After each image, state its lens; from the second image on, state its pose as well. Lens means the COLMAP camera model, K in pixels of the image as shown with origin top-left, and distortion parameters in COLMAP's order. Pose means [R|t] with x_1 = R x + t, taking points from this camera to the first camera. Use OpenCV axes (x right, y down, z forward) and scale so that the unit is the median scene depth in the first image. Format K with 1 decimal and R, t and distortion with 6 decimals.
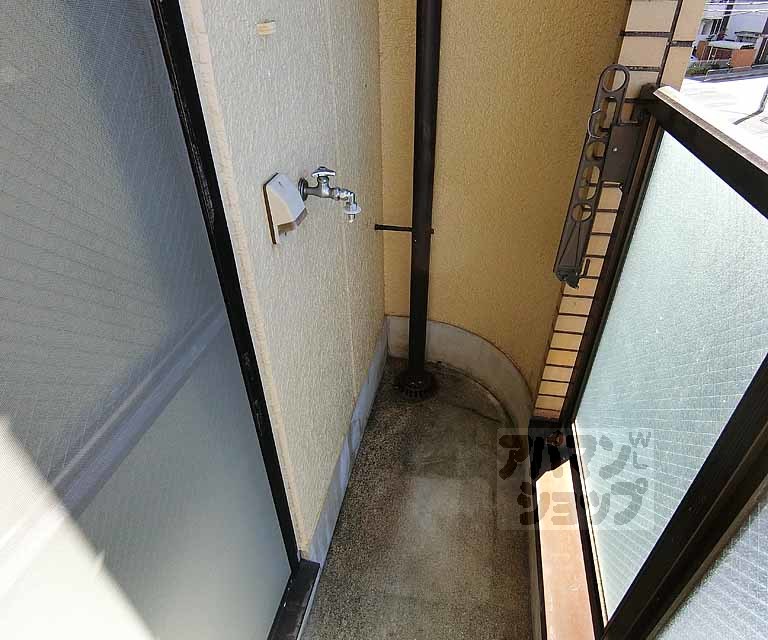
lens RADIAL K [[479.1, 0, 386.3], [0, 479.1, 320.4], [0, 0, 1]] dist [-0.049281, 0.013757]
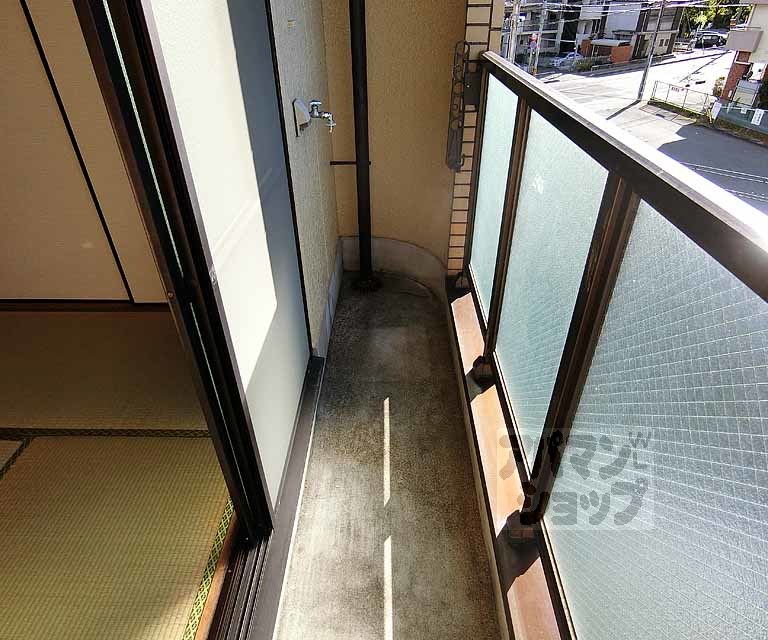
lens RADIAL K [[470.3, 0, 384.0], [0, 470.3, 320.0], [0, 0, 1]] dist [-0.024547, 0.000764]
pose [[0.985100, -0.102482, 0.138117, -0.114394], [0.103438, 0.994636, 0.000254, 0.312553], [-0.137402, 0.014037, 0.990416, -0.465688]]
